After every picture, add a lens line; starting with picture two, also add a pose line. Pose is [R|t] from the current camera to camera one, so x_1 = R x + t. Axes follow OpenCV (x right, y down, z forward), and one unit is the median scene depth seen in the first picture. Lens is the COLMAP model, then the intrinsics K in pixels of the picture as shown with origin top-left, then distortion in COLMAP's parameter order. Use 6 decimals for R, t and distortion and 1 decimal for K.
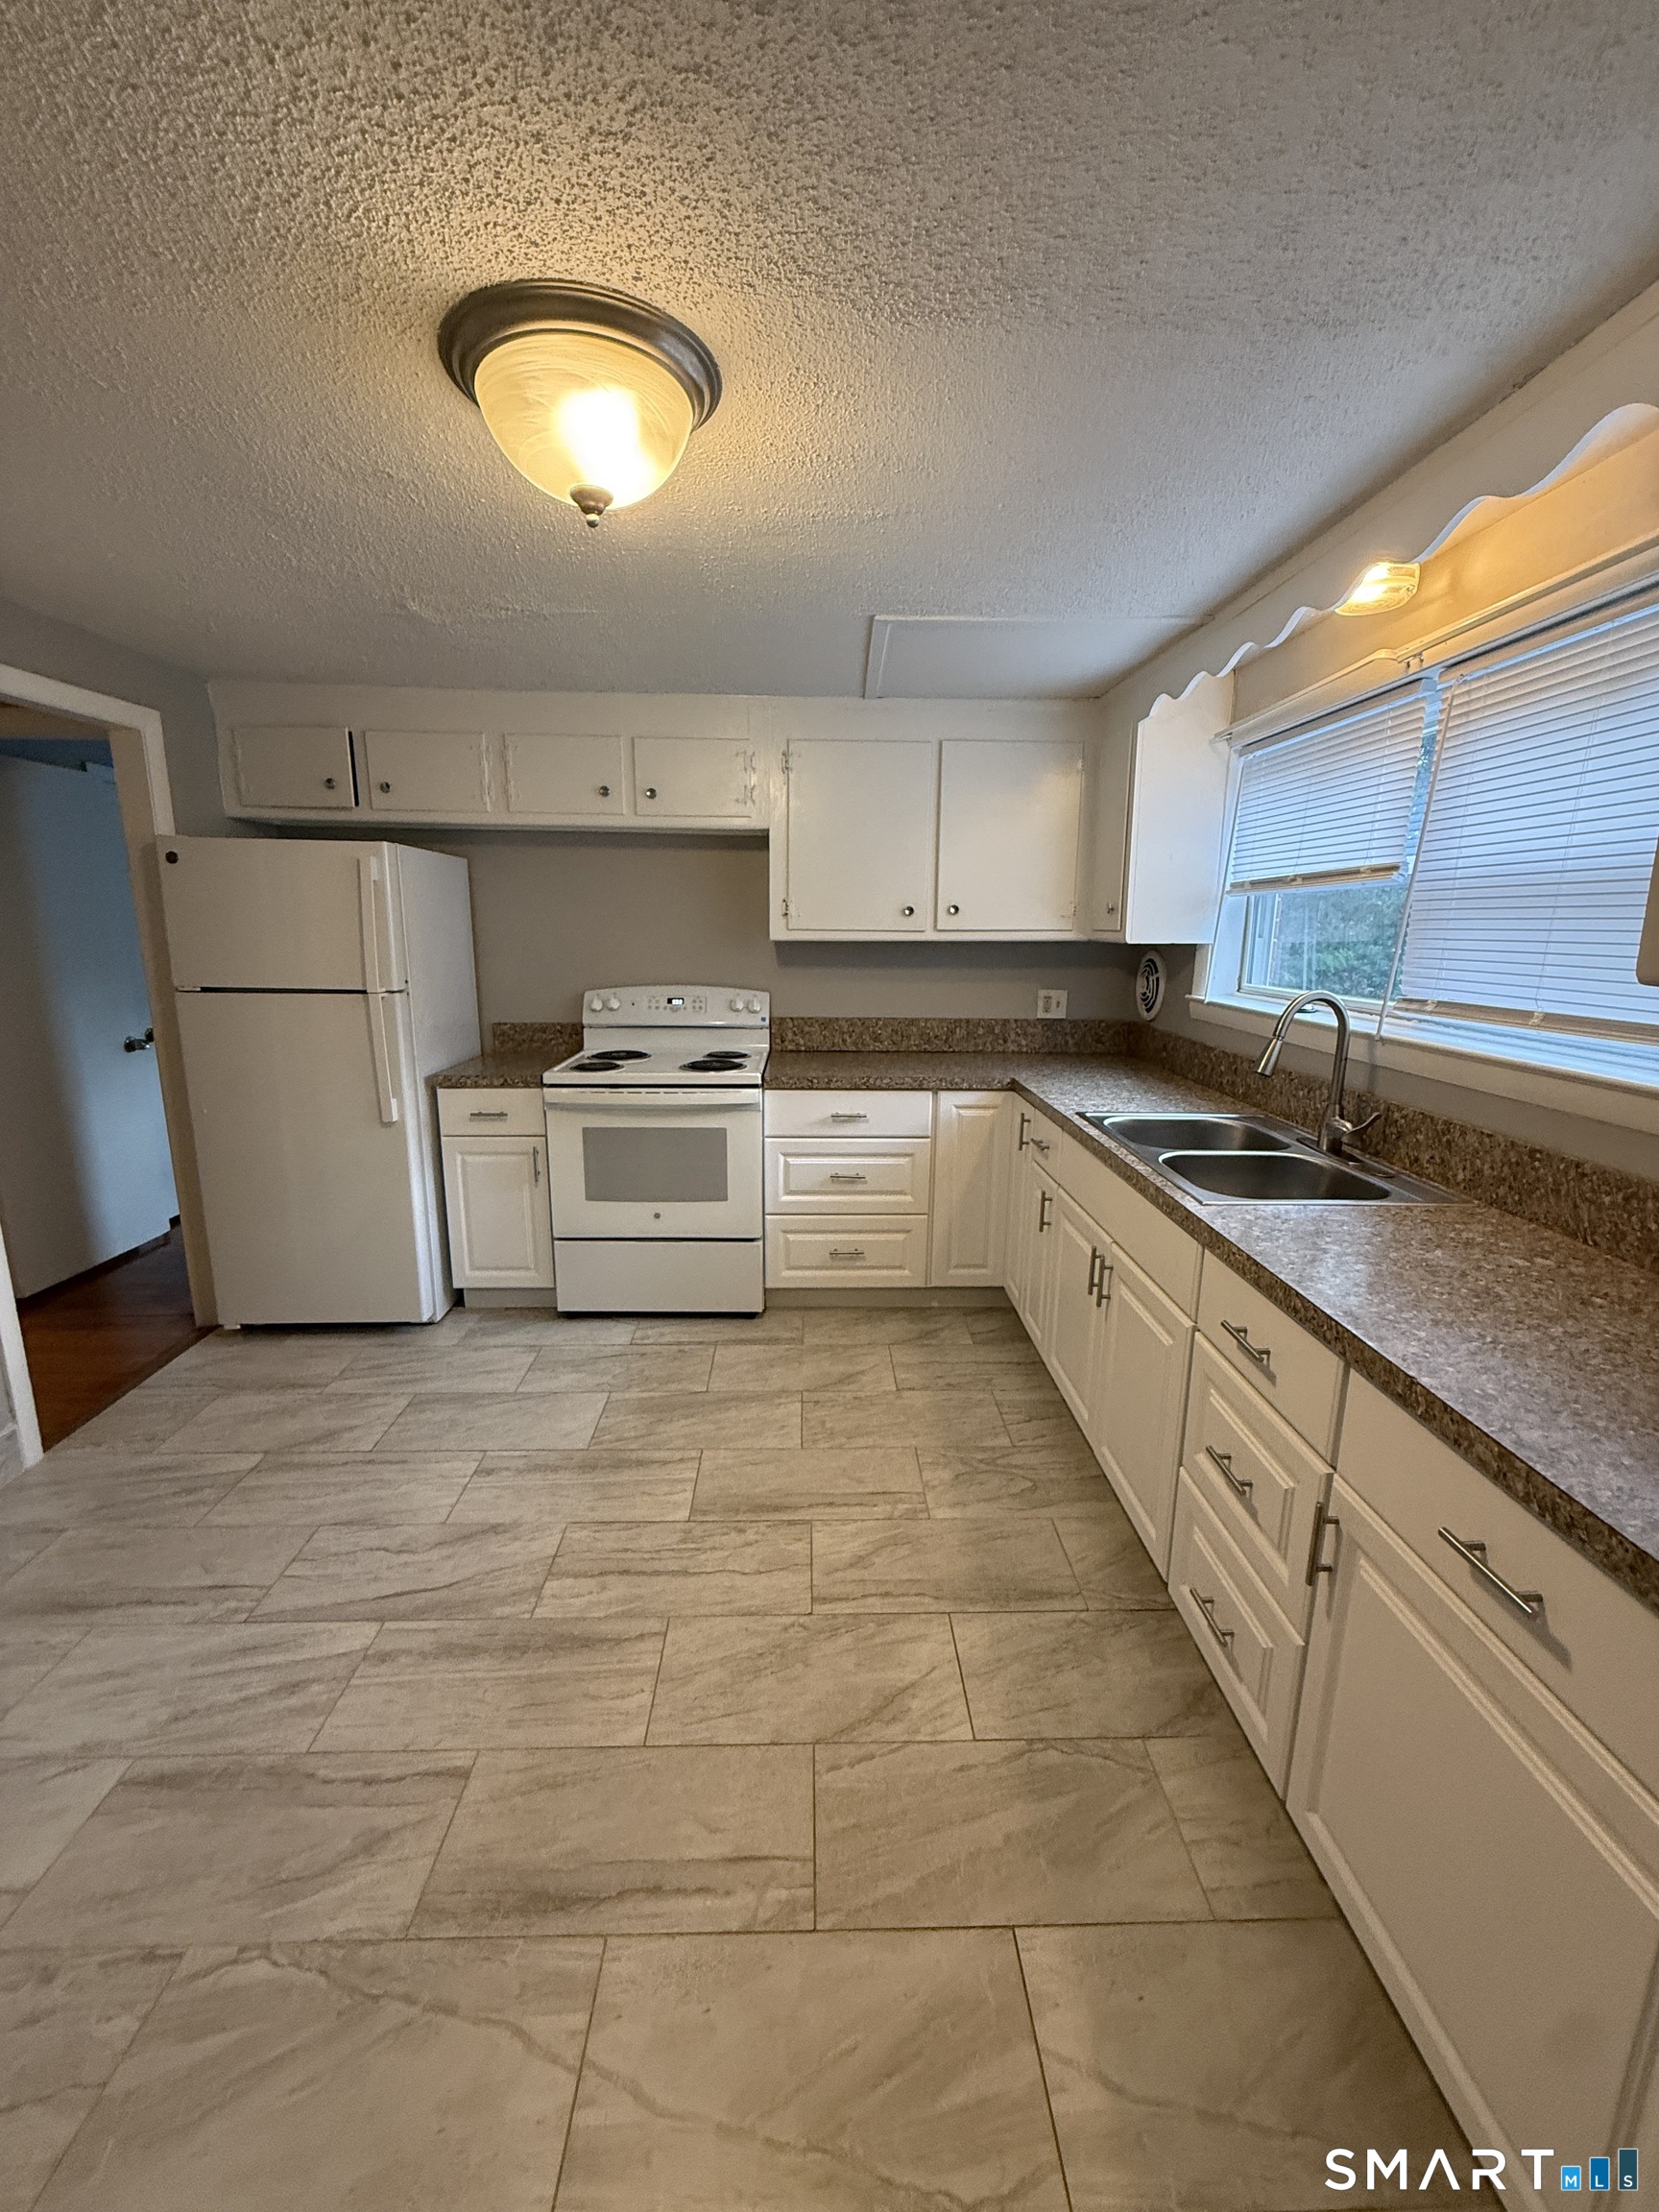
lens RADIAL K [[881.2, 0, 826.6], [0, 881.2, 1101.5], [0, 0, 1]] dist [0.000857, -0.000193]
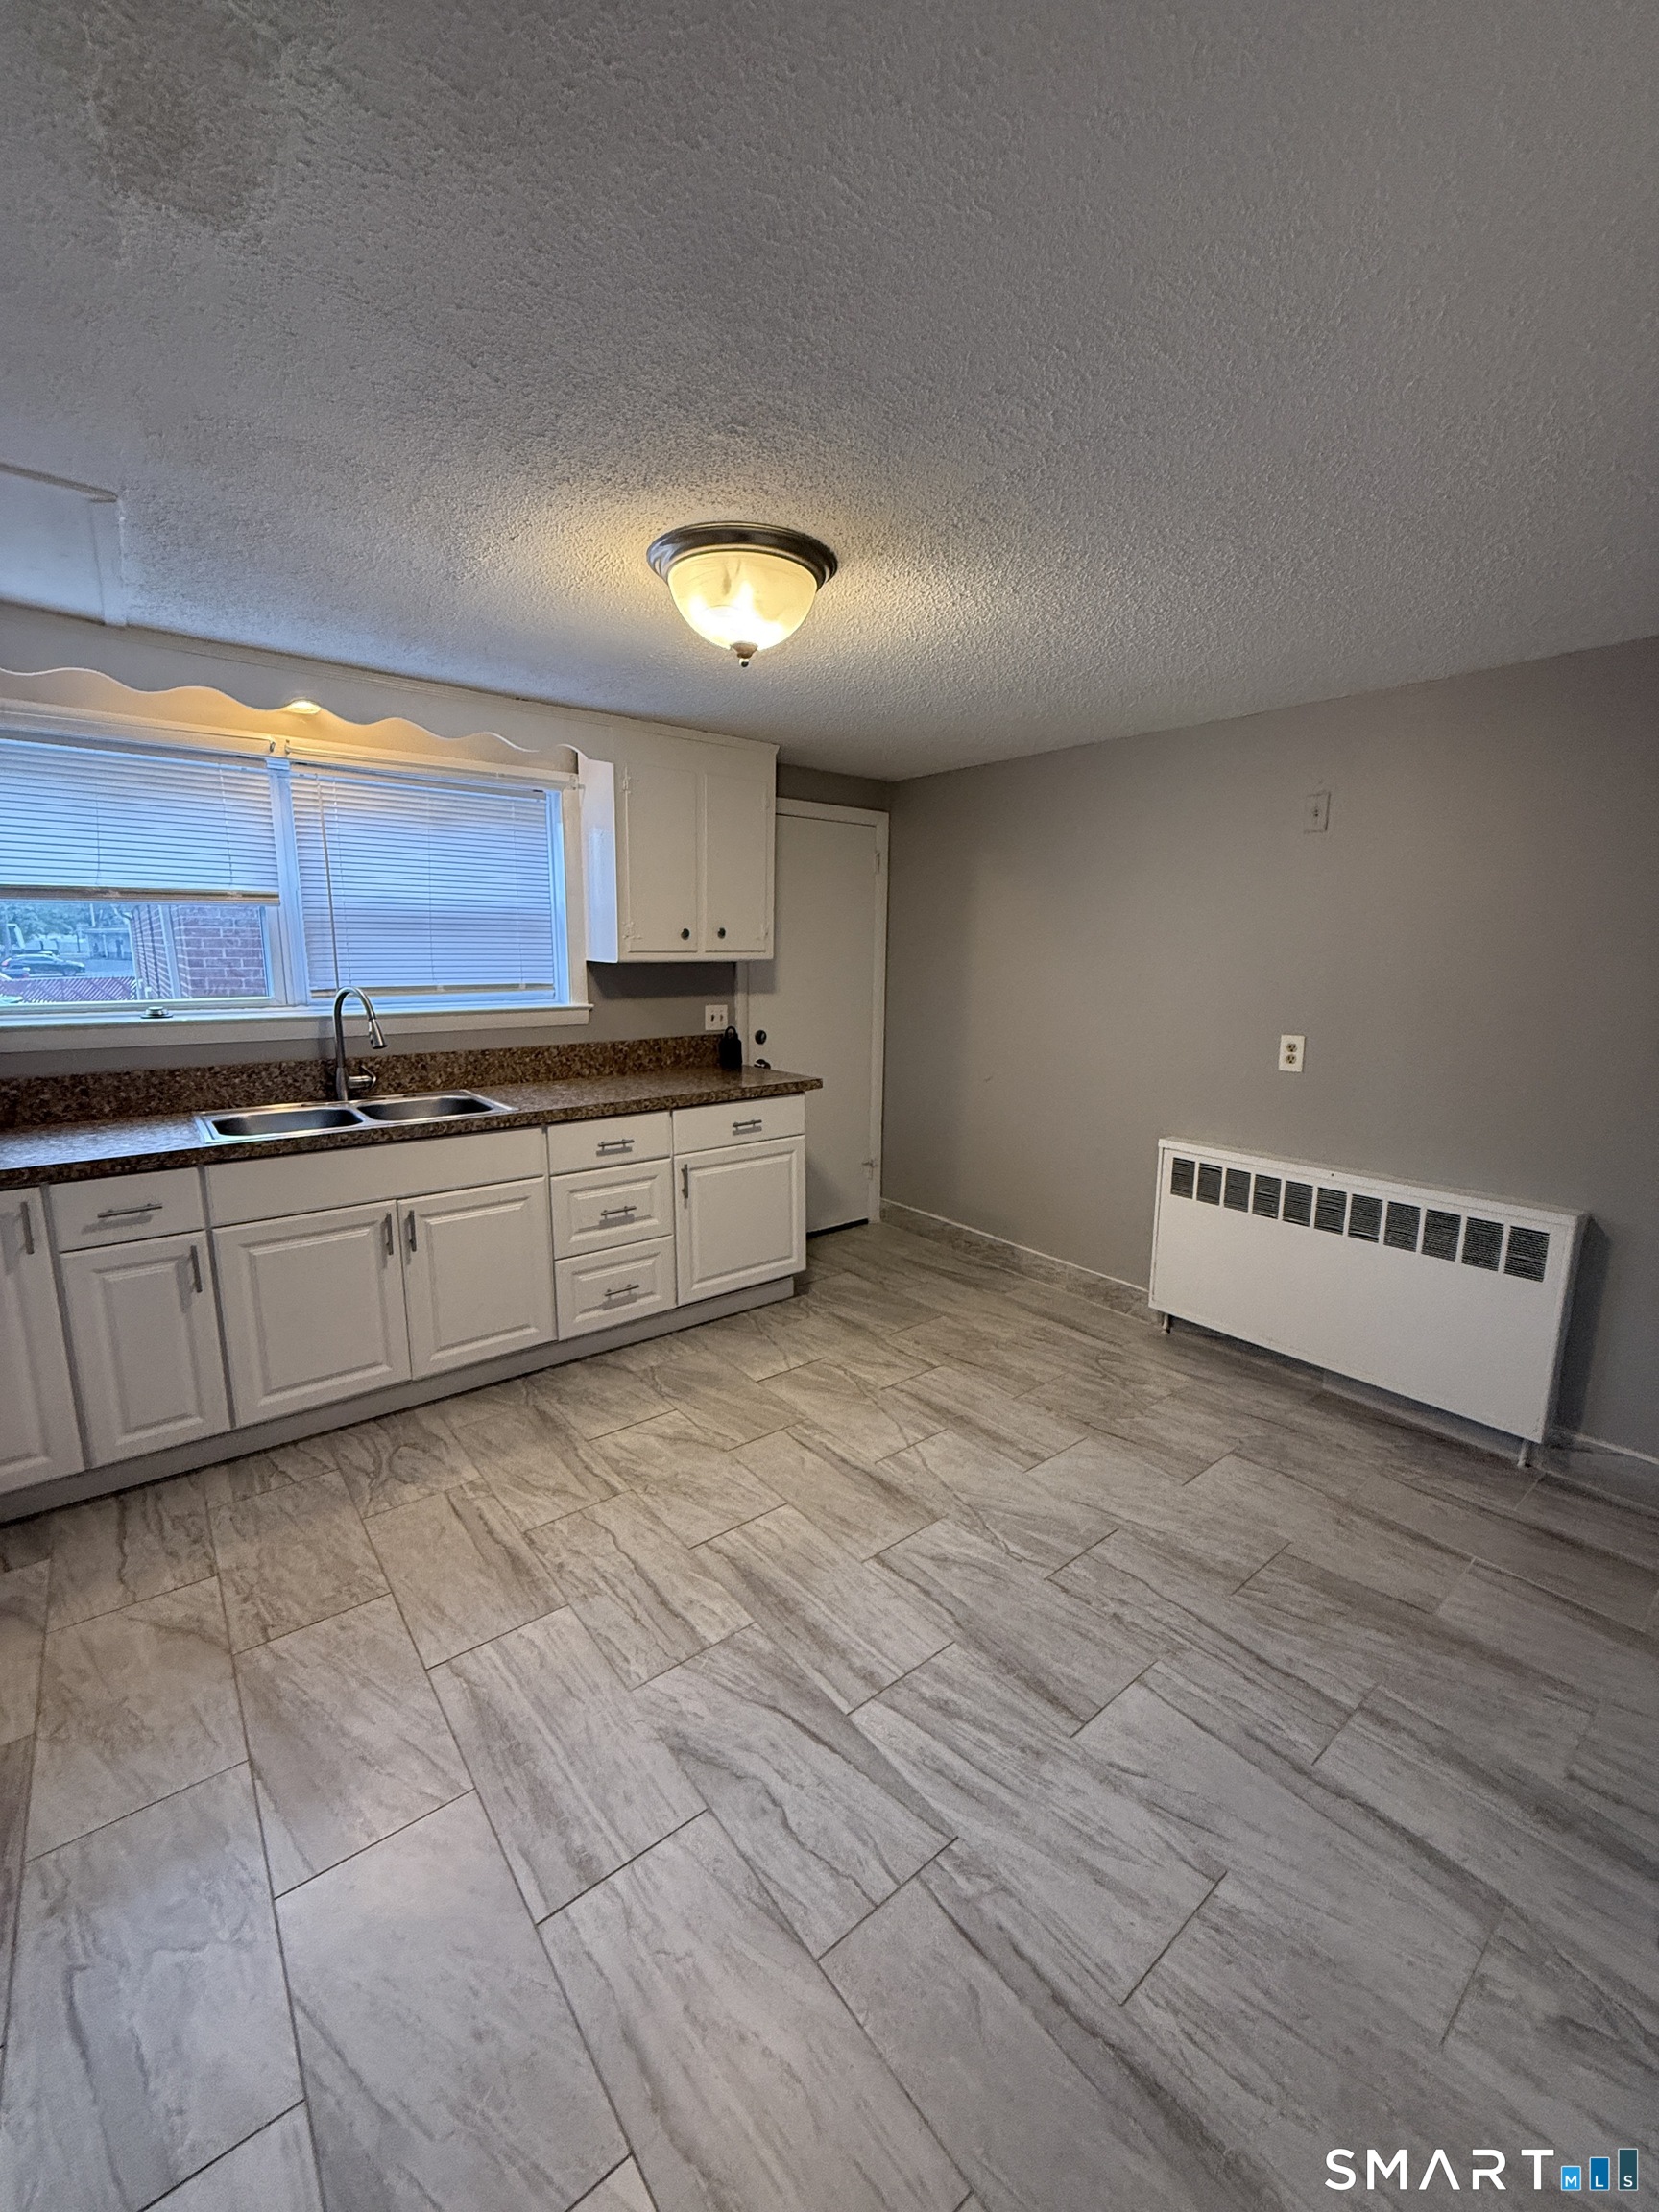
lens RADIAL K [[881.2, 0, 826.6], [0, 881.2, 1101.5], [0, 0, 1]] dist [0.000857, -0.000193]
pose [[-0.604316, -0.153625, 0.781794, -1.162732], [0.144829, 0.943707, 0.297392, -0.296000], [-0.783471, 0.292945, -0.548048, 1.401289]]
